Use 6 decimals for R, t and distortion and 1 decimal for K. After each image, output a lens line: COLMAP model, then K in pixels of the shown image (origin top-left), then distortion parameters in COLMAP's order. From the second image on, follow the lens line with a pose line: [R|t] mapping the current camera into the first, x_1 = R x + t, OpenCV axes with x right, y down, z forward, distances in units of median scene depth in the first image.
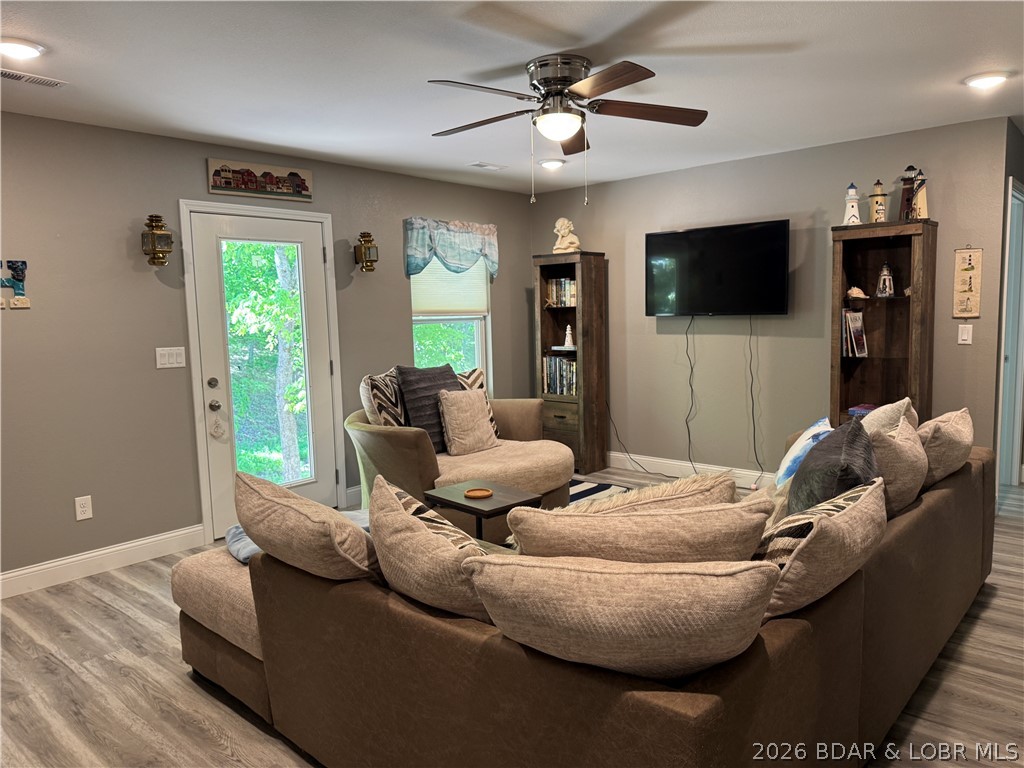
lens RADIAL K [[719.9, 0, 511.0], [0, 719.9, 386.6], [0, 0, 1]] dist [0.078725, -0.114648]
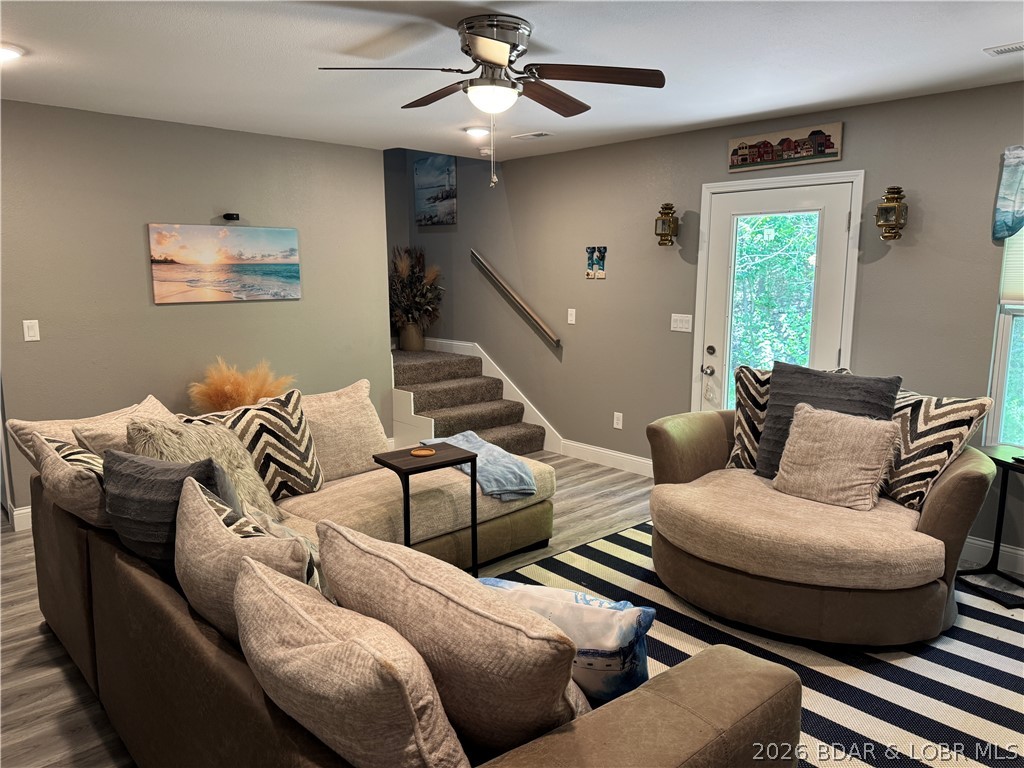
lens RADIAL K [[719.9, 0, 511.0], [0, 719.9, 386.6], [0, 0, 1]] dist [0.078725, -0.114648]
pose [[-0.089504, 0.188698, -0.977948, 0.689878], [-0.110942, 0.973889, 0.198069, -0.132772], [0.989788, 0.126224, -0.066232, 0.768941]]
